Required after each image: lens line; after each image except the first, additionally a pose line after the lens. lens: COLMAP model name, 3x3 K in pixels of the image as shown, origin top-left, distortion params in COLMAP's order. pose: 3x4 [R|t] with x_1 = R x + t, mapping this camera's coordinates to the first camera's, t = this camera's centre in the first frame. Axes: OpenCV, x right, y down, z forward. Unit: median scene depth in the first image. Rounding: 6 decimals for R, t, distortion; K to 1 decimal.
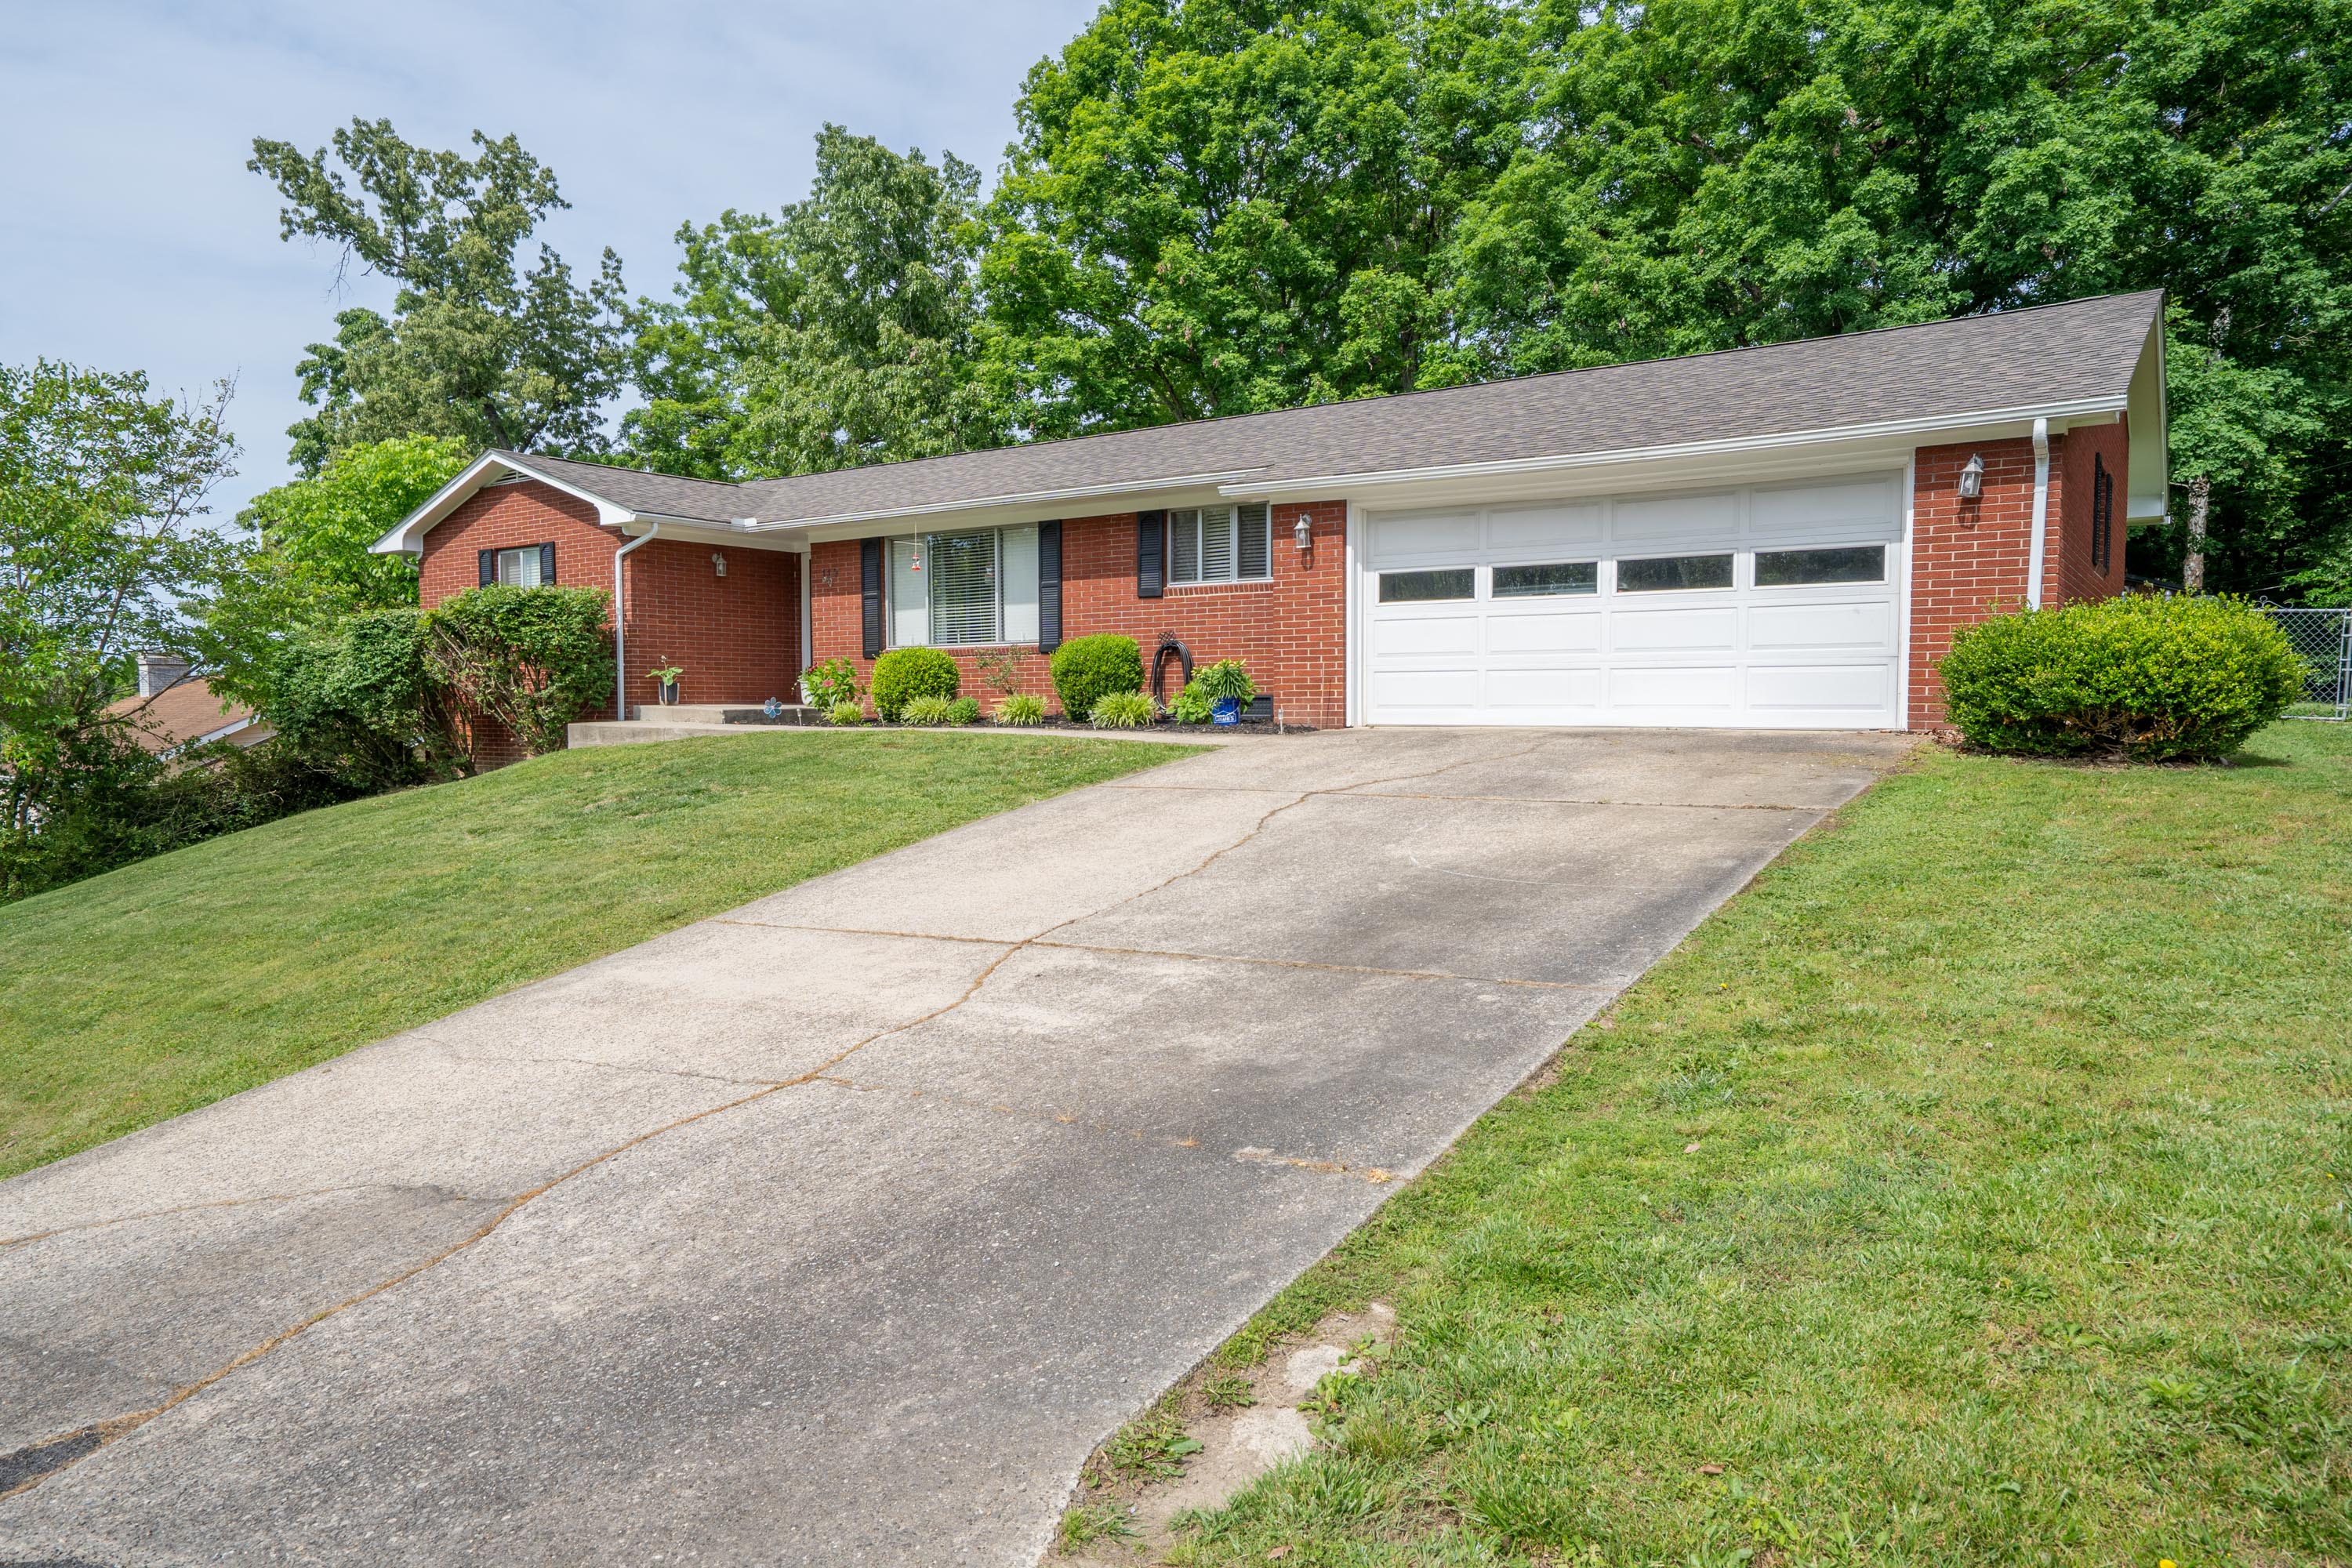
lens RADIAL K [[1474.0, 0, 1176.0], [0, 1474.0, 784.0], [0, 0, 1]] dist [-0.002949, 0.002124]
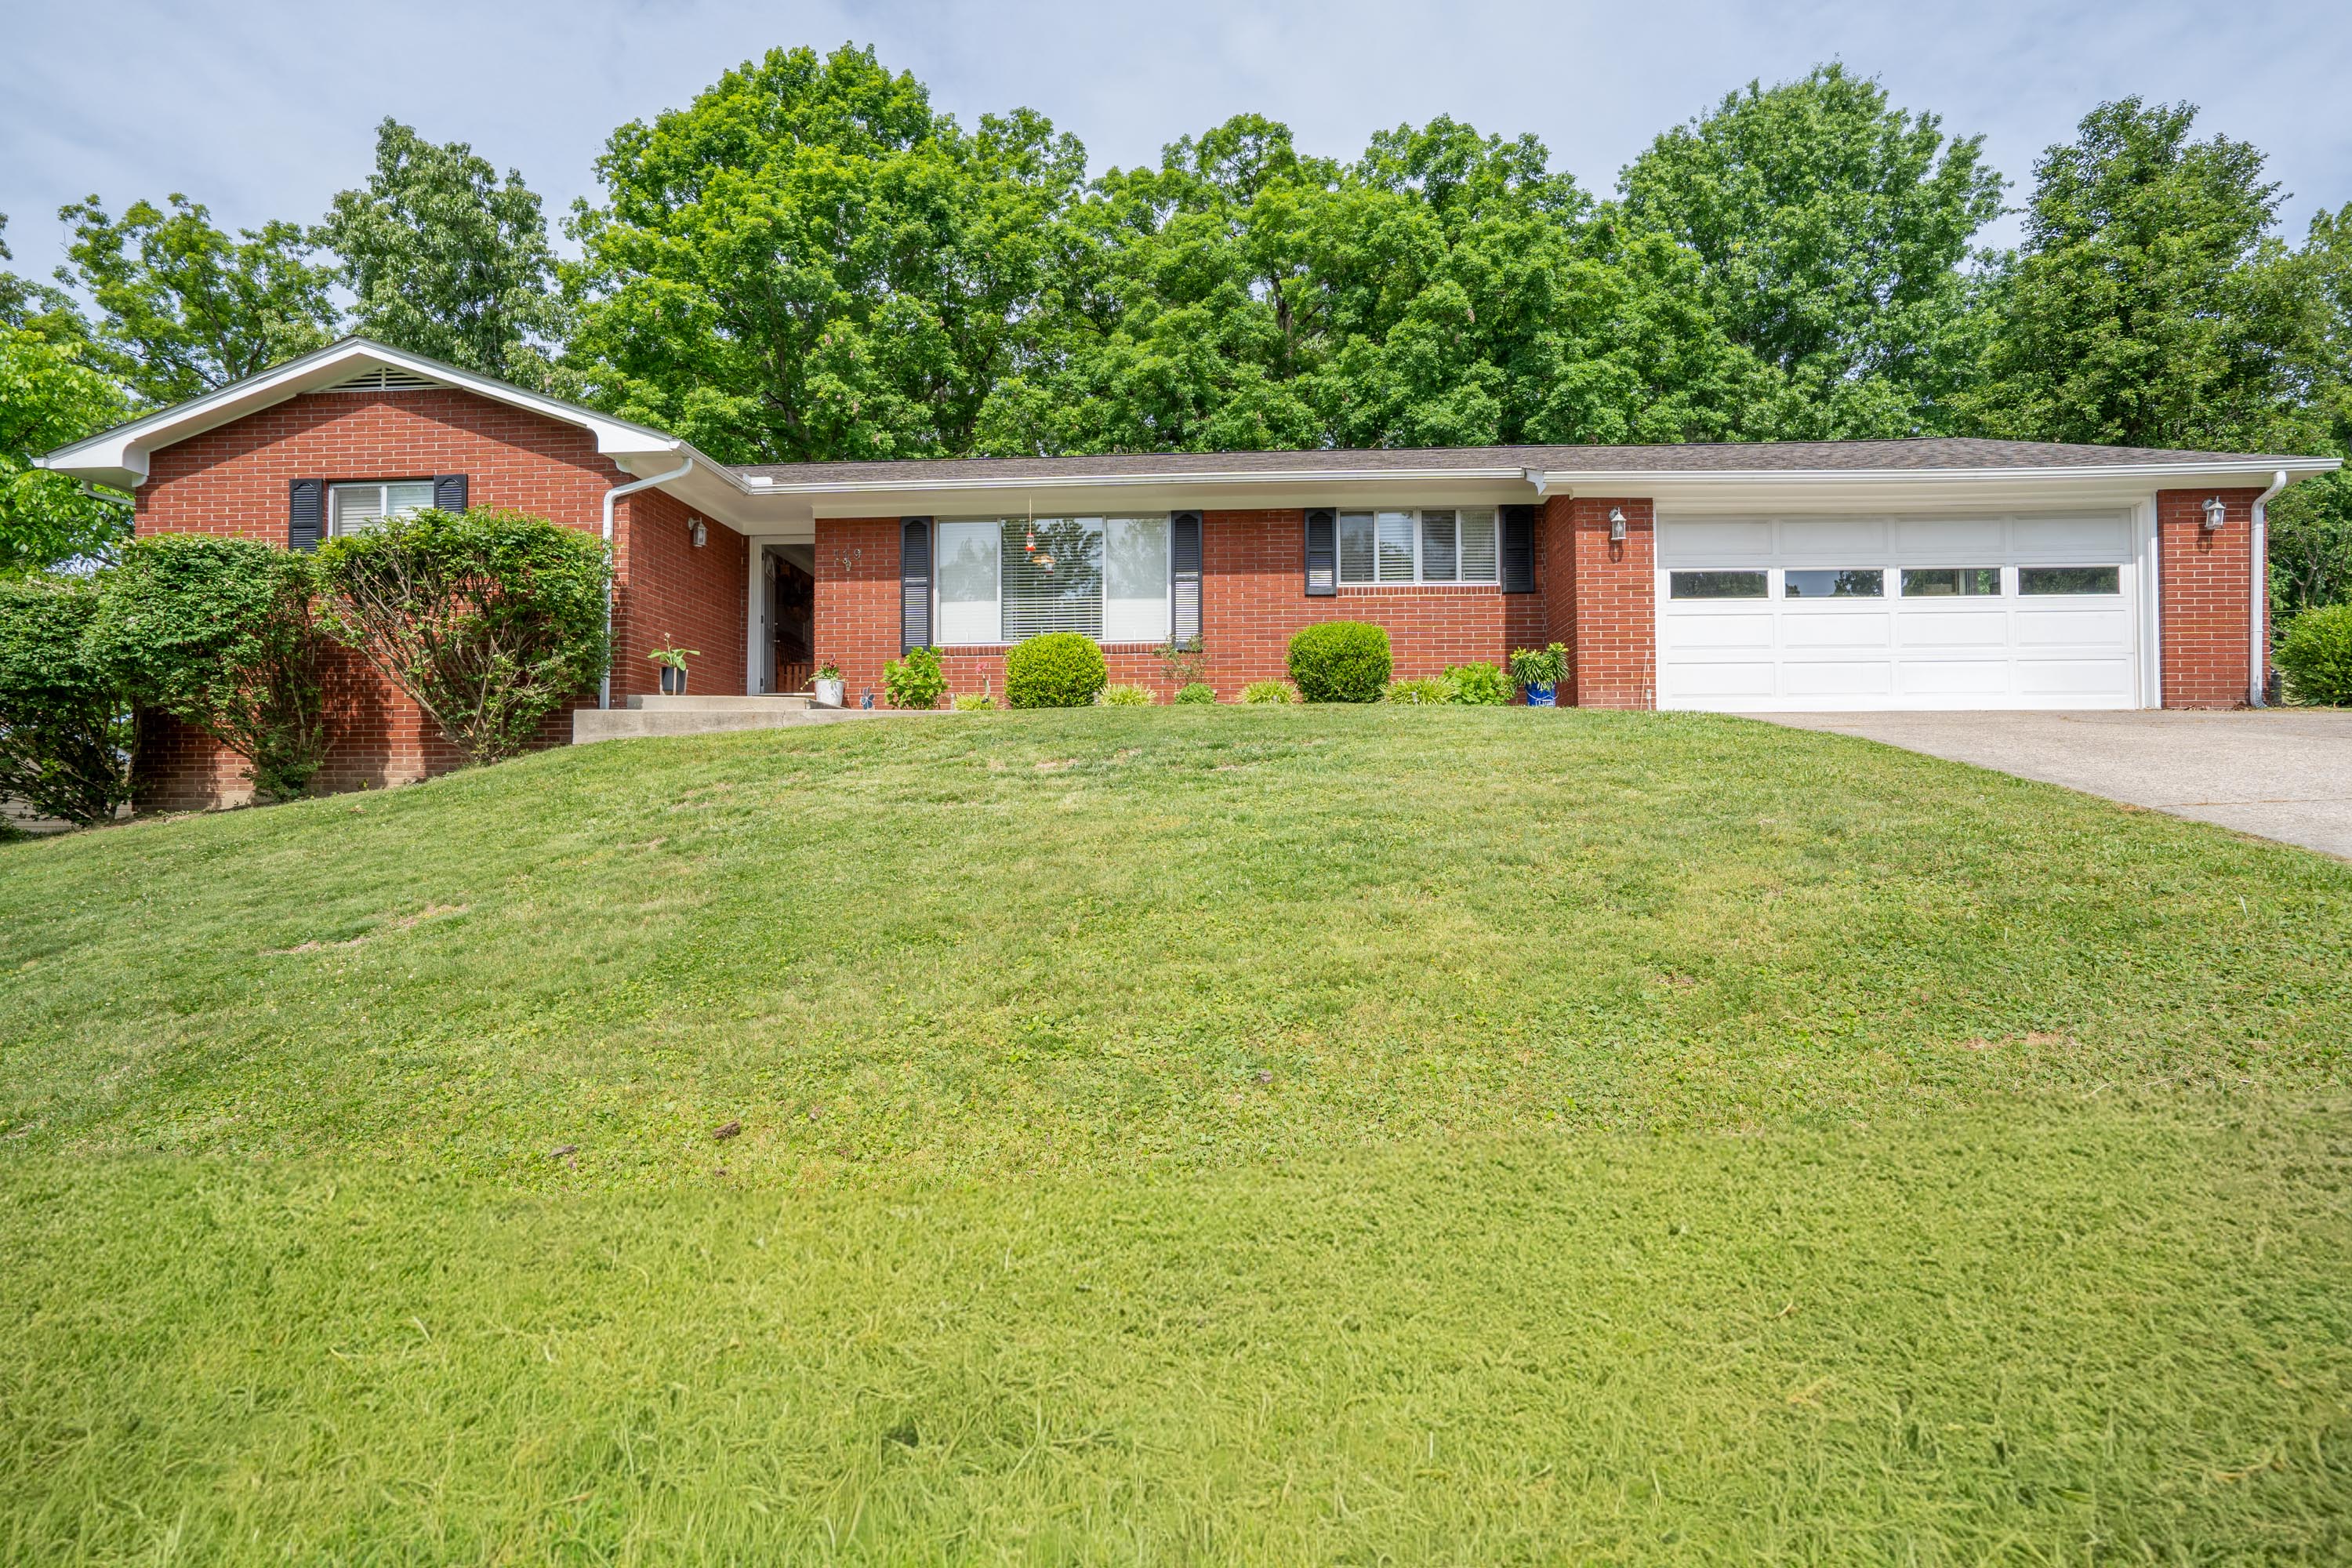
lens RADIAL K [[1239.7, 0, 1176.0], [0, 1239.7, 795.5], [0, 0, 1]] dist [-0.031199, 0.019381]
pose [[0.853798, 0.007439, 0.520551, -0.457262], [0.029156, 0.997645, -0.062076, 0.046645], [-0.519787, 0.068178, 0.851571, 0.314852]]
